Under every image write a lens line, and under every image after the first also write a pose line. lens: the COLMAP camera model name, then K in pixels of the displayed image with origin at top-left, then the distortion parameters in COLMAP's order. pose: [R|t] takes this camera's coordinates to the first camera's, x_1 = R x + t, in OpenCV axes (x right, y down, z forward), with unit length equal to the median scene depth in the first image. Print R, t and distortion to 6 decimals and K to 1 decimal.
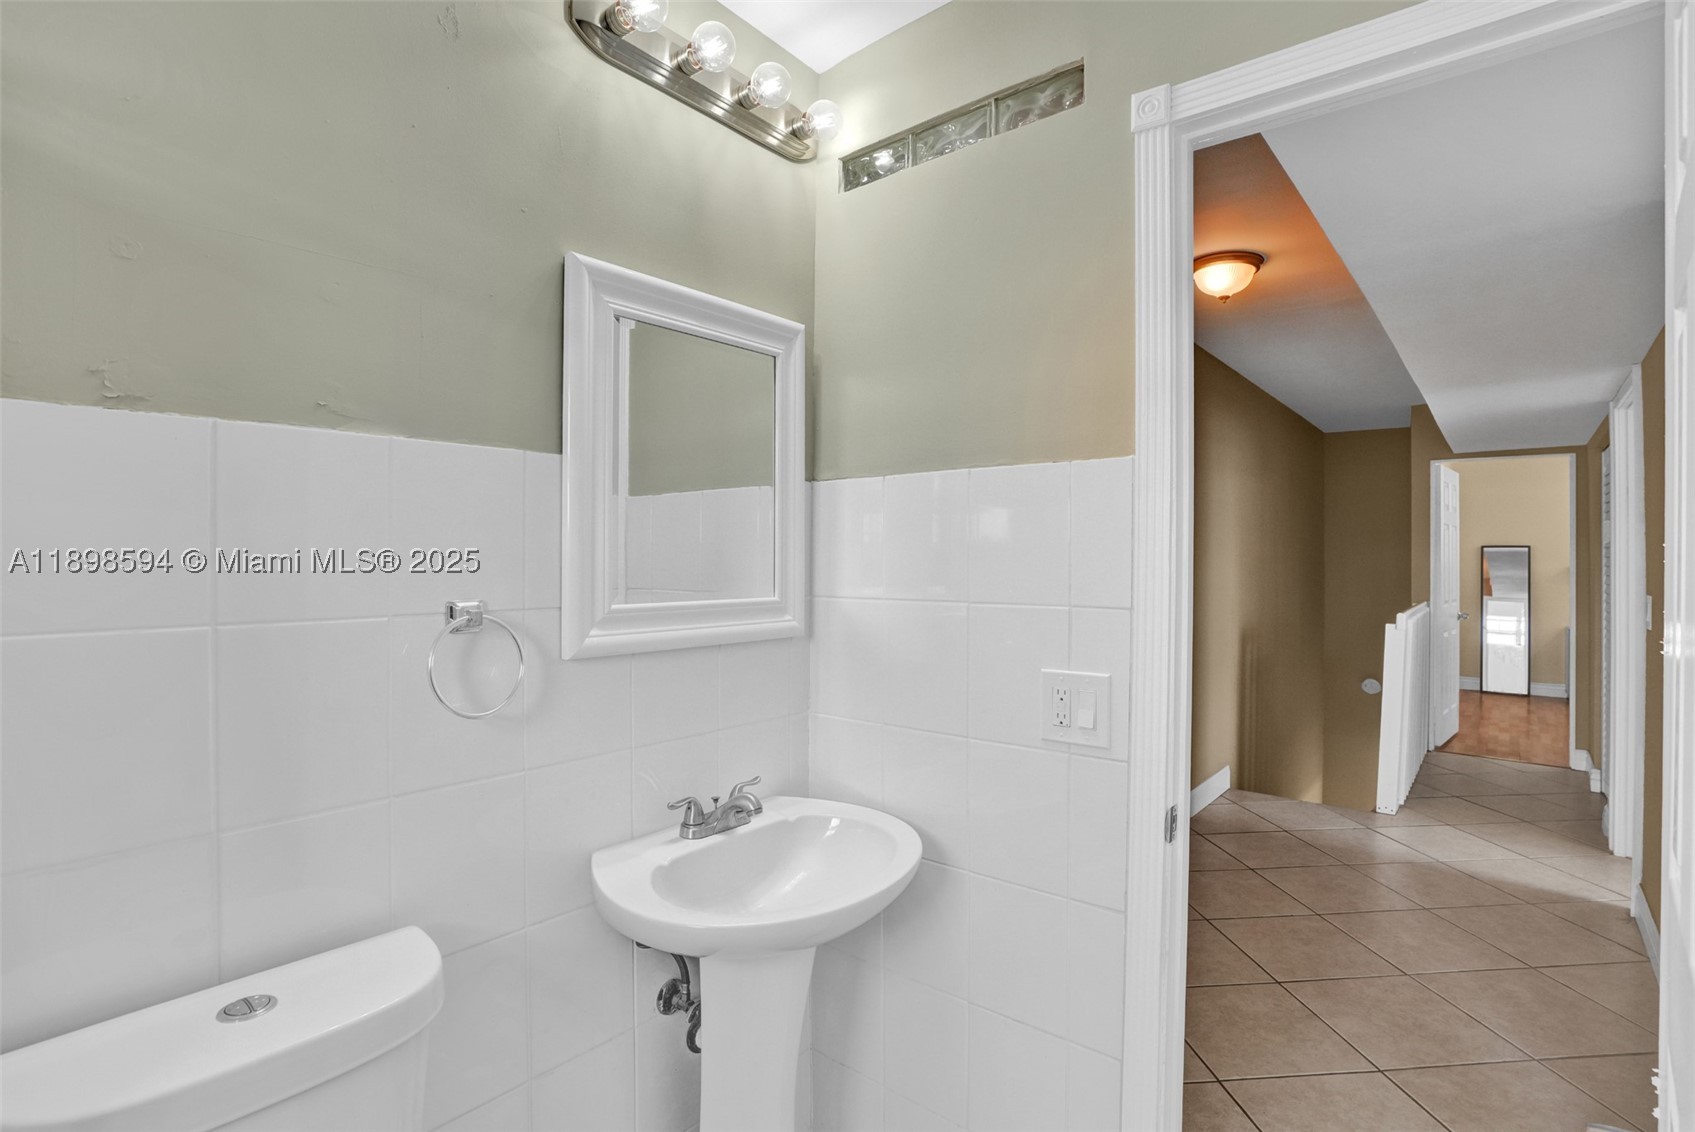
lens RADIAL K [[815.1, 0, 849.7], [0, 815.1, 558.6], [0, 0, 1]] dist [-0.001803, -0.000012]
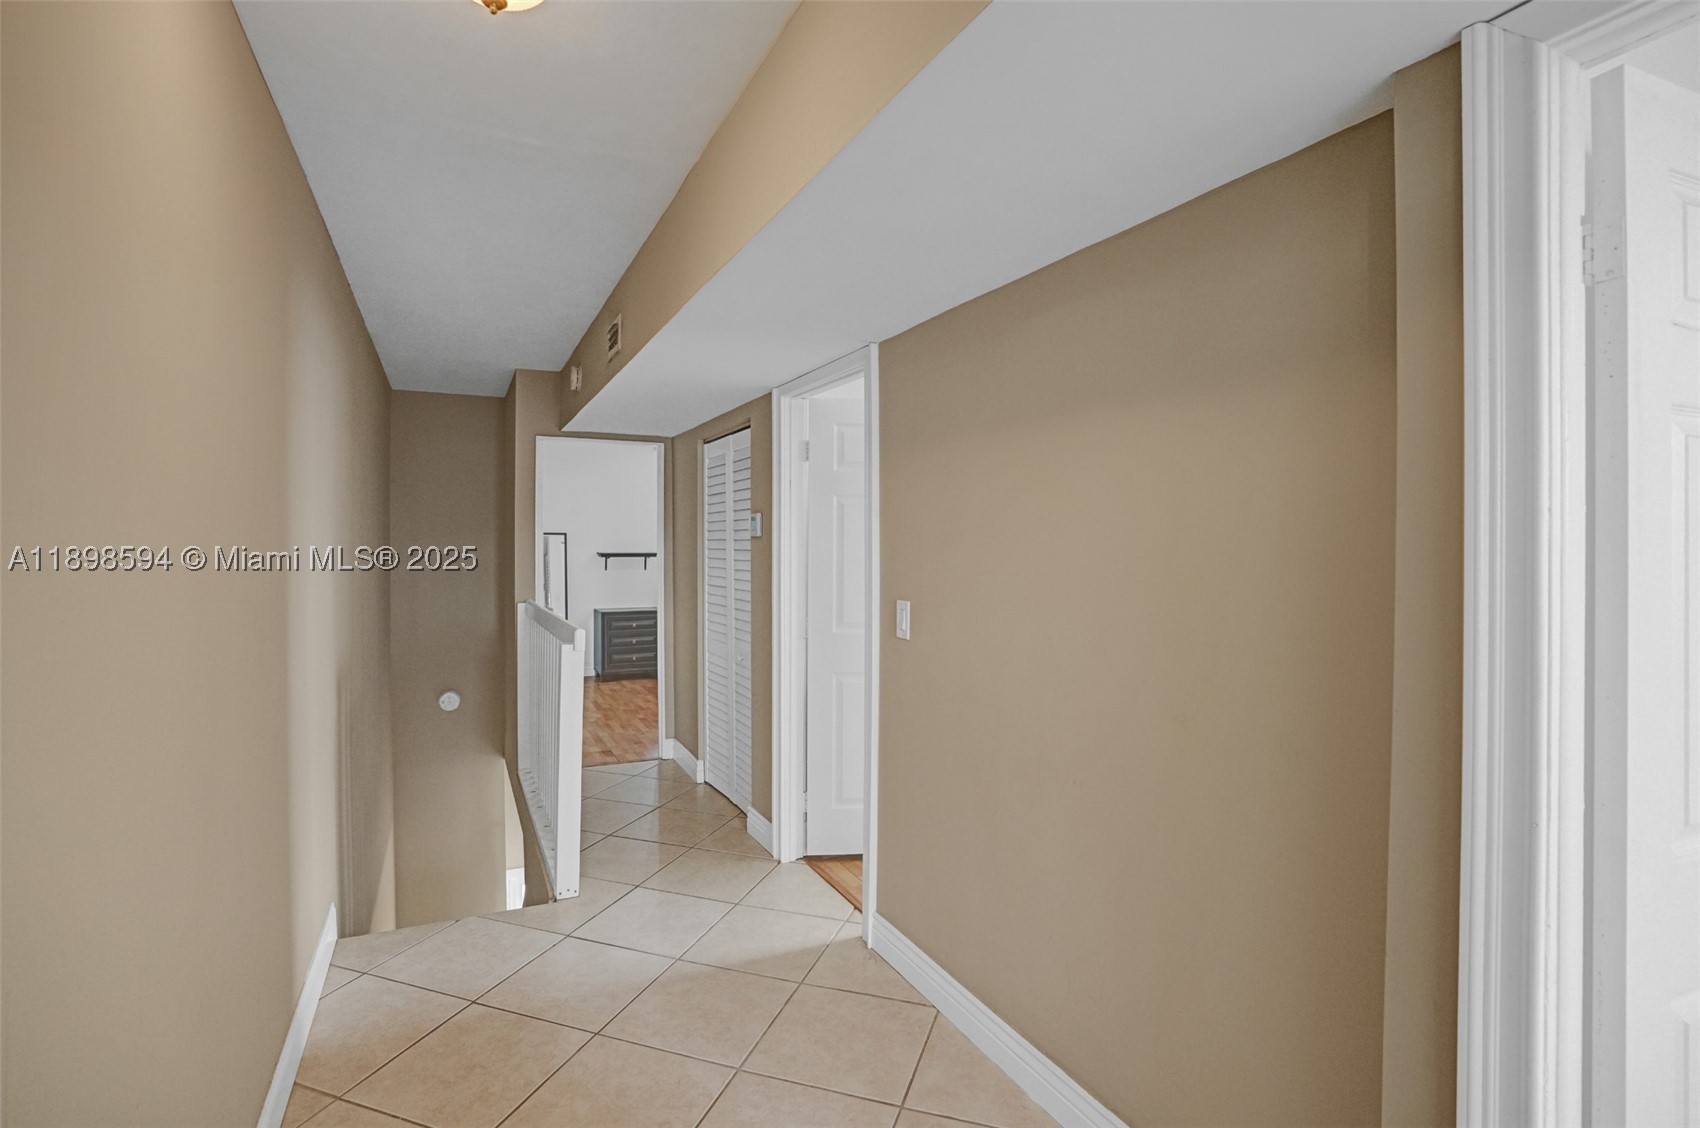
lens RADIAL K [[817.5, 0, 852.2], [0, 817.5, 556.6], [0, 0, 1]] dist [-0.001803, -0.000012]
pose [[0.418857, -0.015290, 0.907924, 0.079291], [-0.002449, 0.999836, 0.017967, -0.009809], [-0.908049, -0.009750, 0.418751, 0.382180]]
